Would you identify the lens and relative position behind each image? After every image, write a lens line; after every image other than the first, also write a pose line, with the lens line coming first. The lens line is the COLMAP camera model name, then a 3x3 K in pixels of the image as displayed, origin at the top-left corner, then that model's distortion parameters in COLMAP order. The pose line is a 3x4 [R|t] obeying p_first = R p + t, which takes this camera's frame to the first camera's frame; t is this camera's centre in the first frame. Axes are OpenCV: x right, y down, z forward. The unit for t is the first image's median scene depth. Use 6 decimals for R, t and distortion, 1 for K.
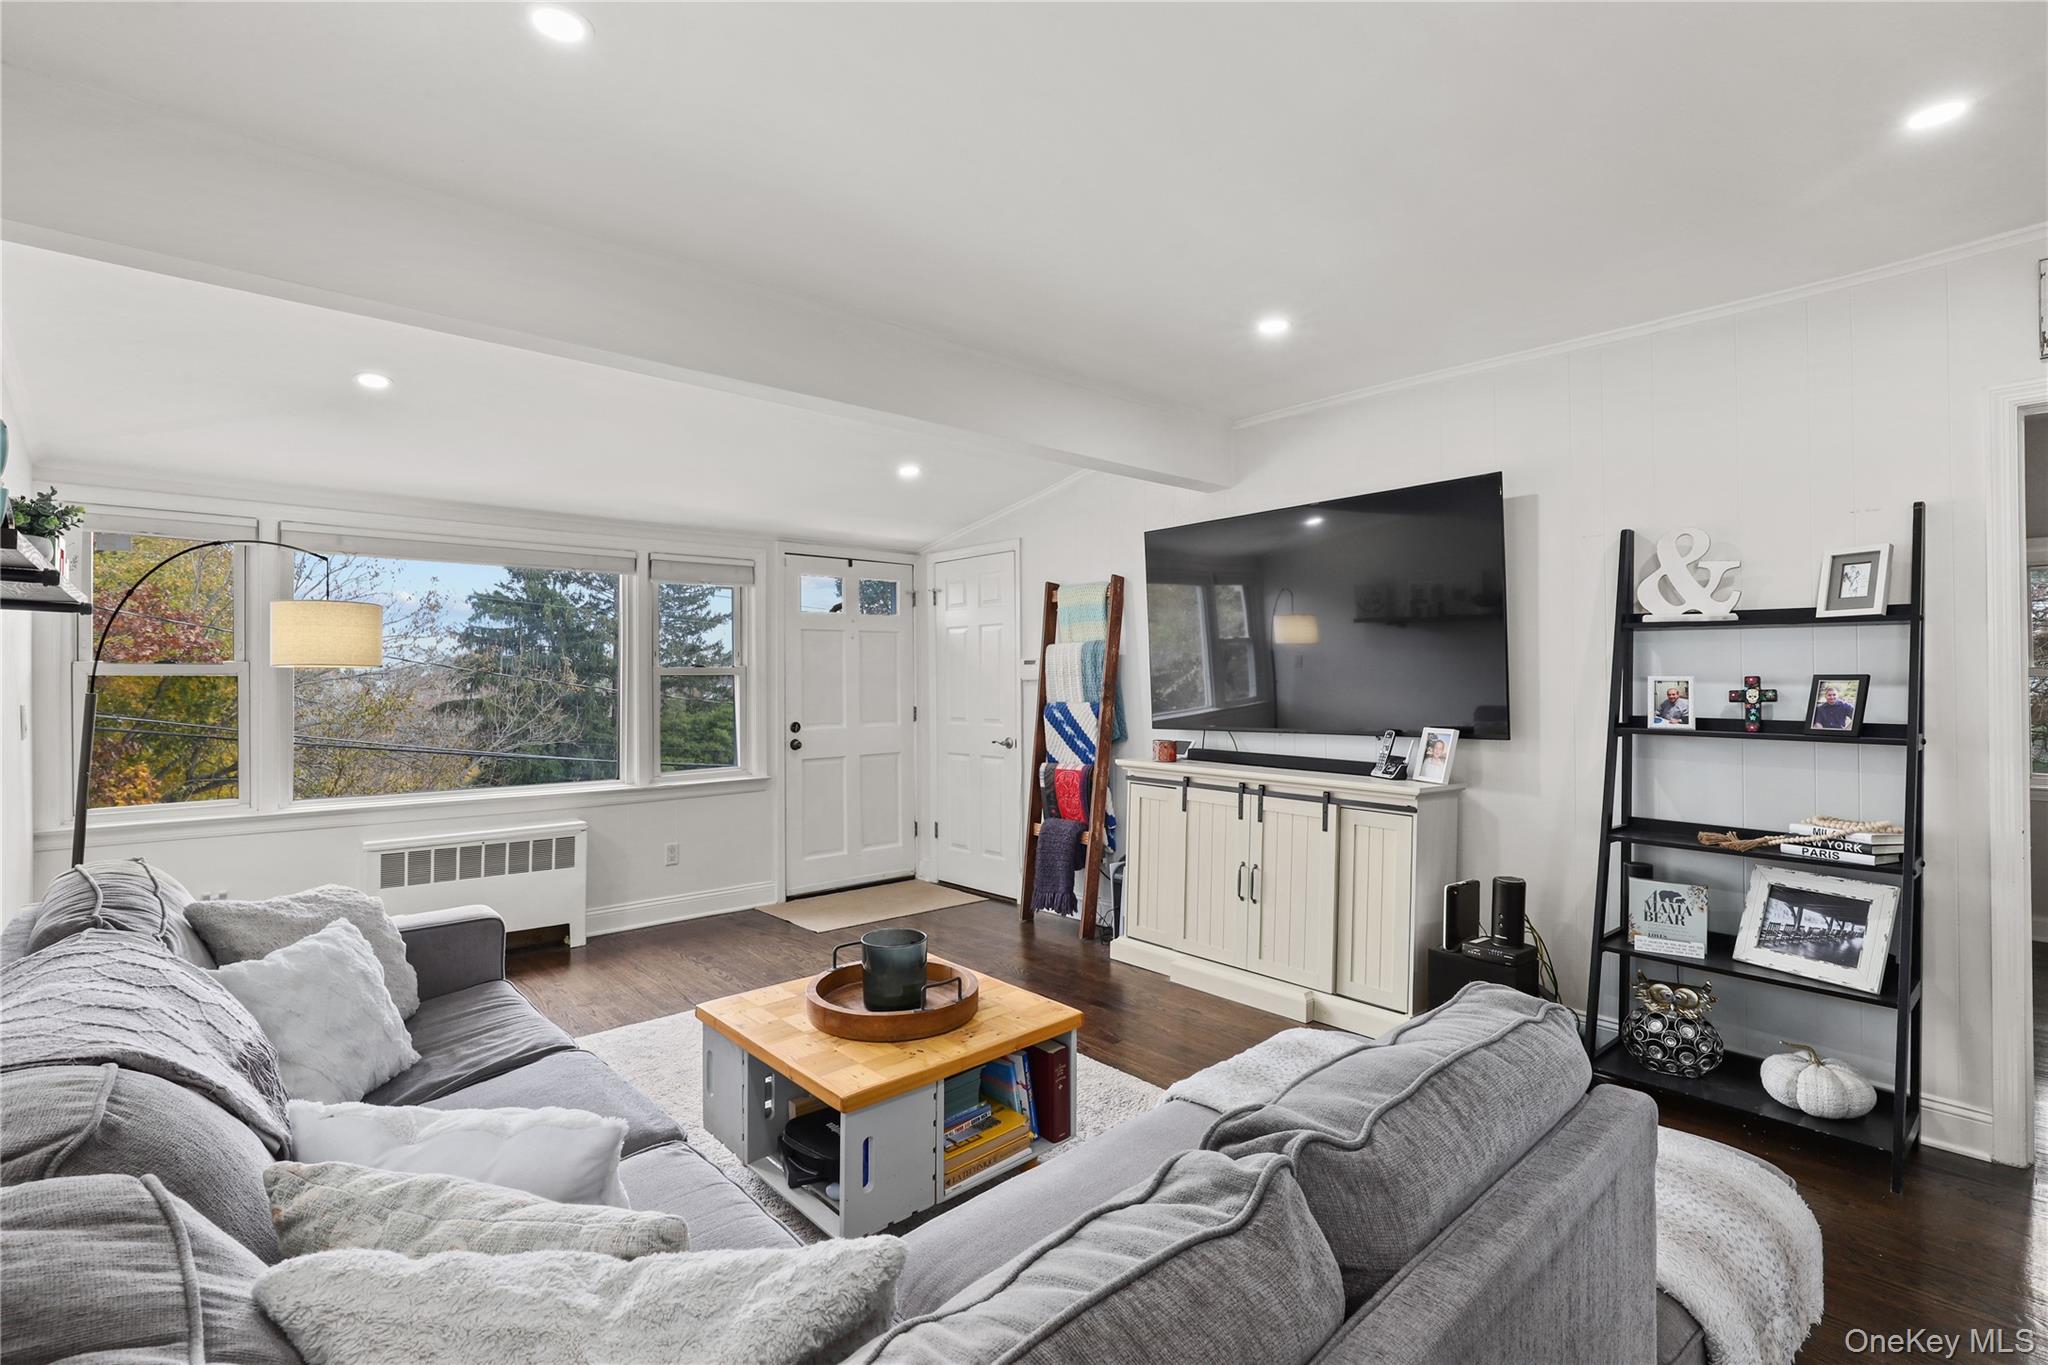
lens RADIAL K [[925.6, 0, 1023.0], [0, 925.6, 676.7], [0, 0, 1]] dist [-0.000481, -0.000139]
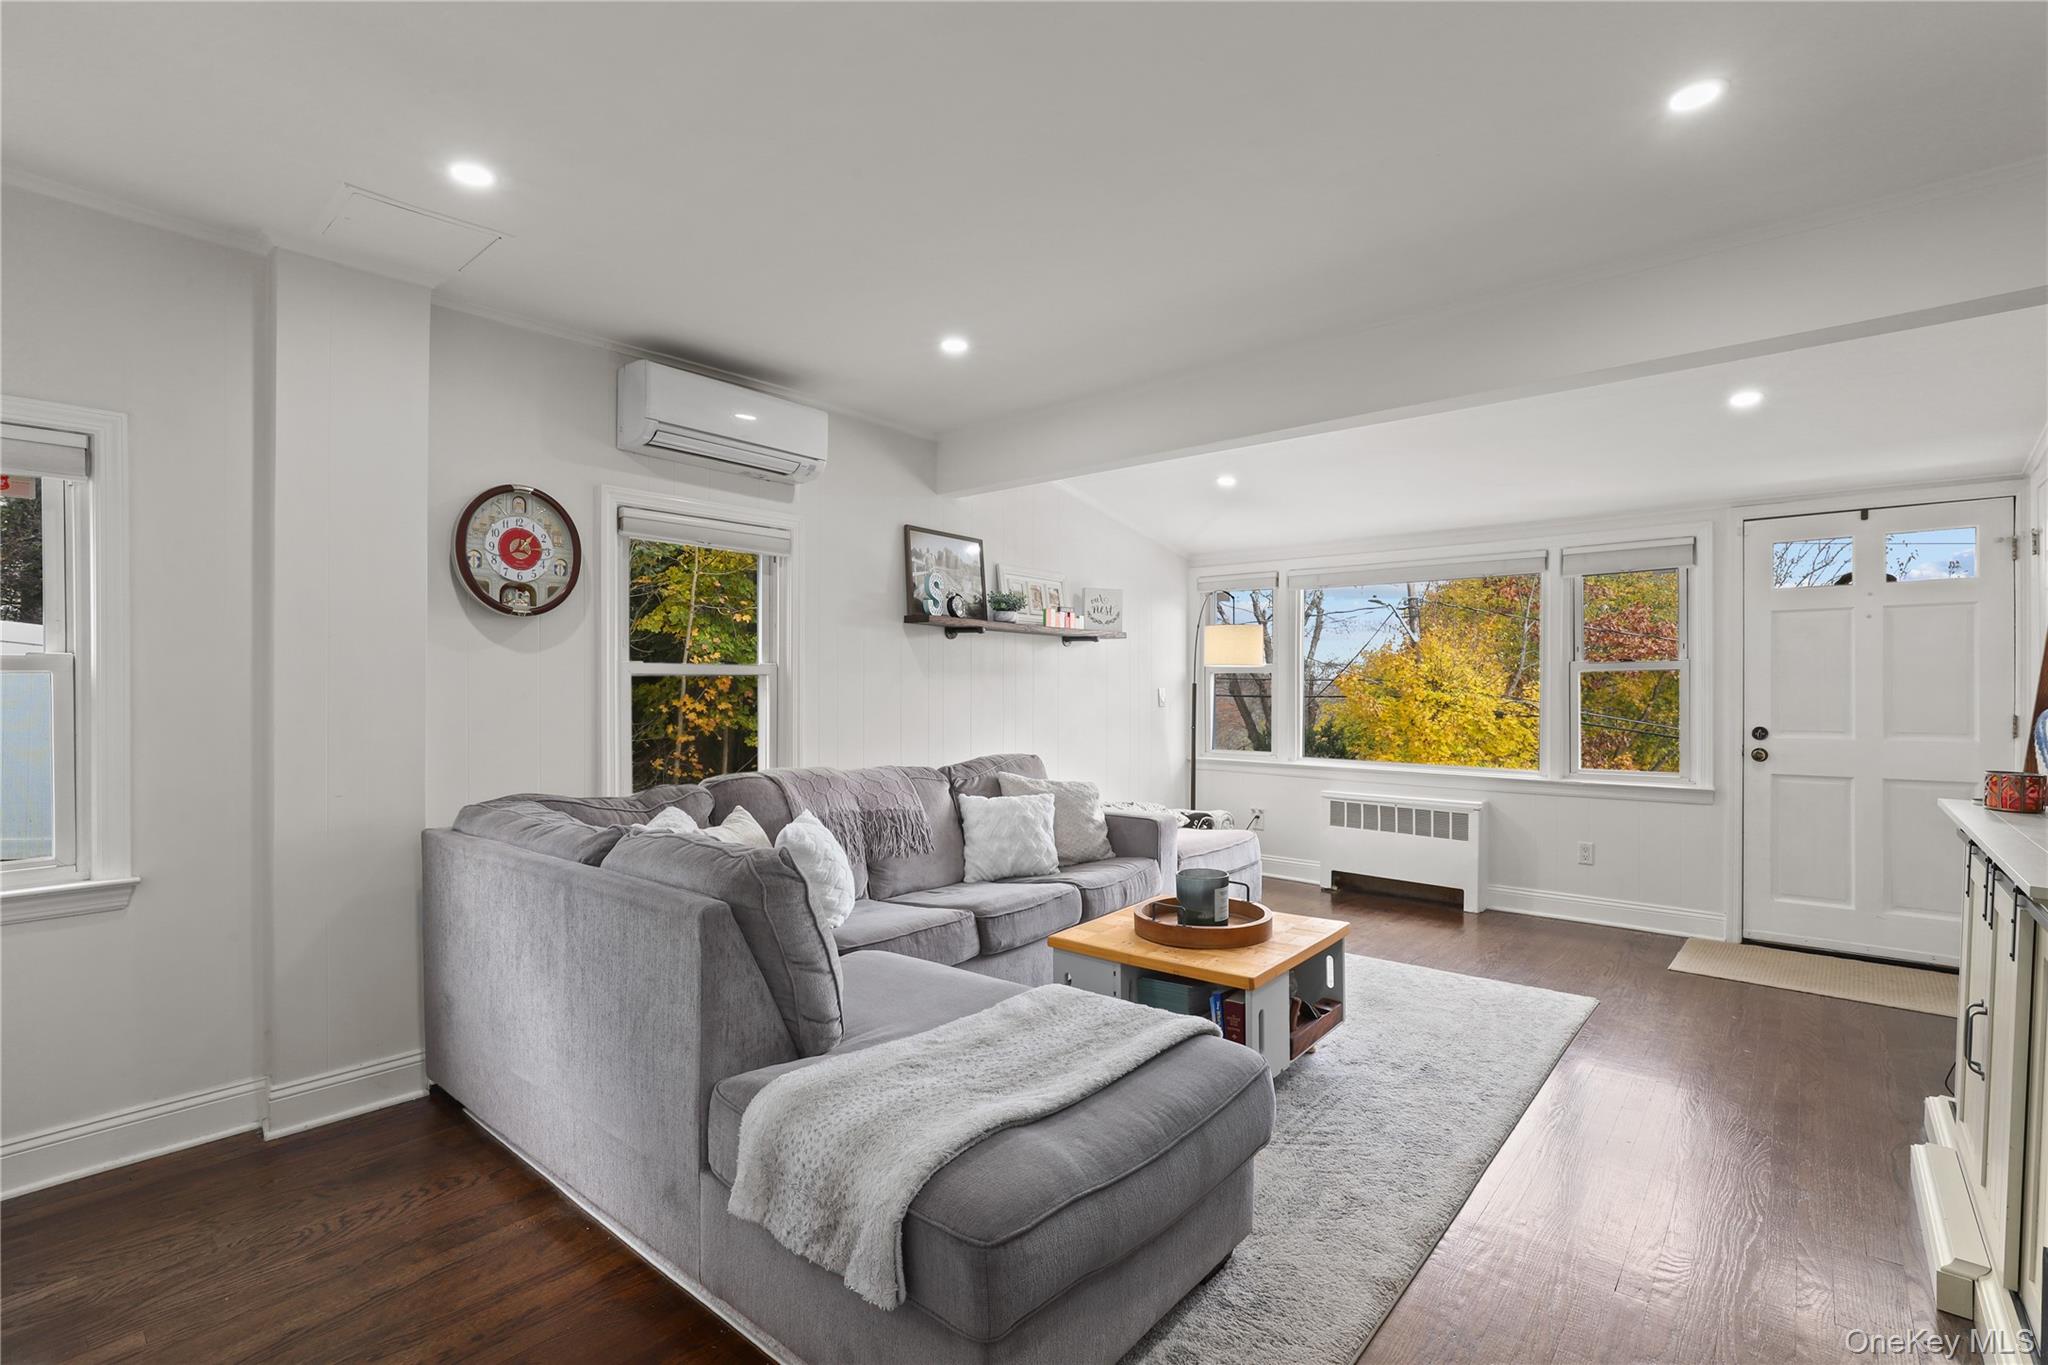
lens RADIAL K [[941.1, 0, 1027.2], [0, 941.1, 693.3], [0, 0, 1]] dist [-0.025748, -0.000133]
pose [[0.138945, 0.010374, -0.990246, 0.511443], [0.001378, 0.999942, 0.010669, 0.011372], [0.990299, -0.002847, 0.138923, 0.280455]]
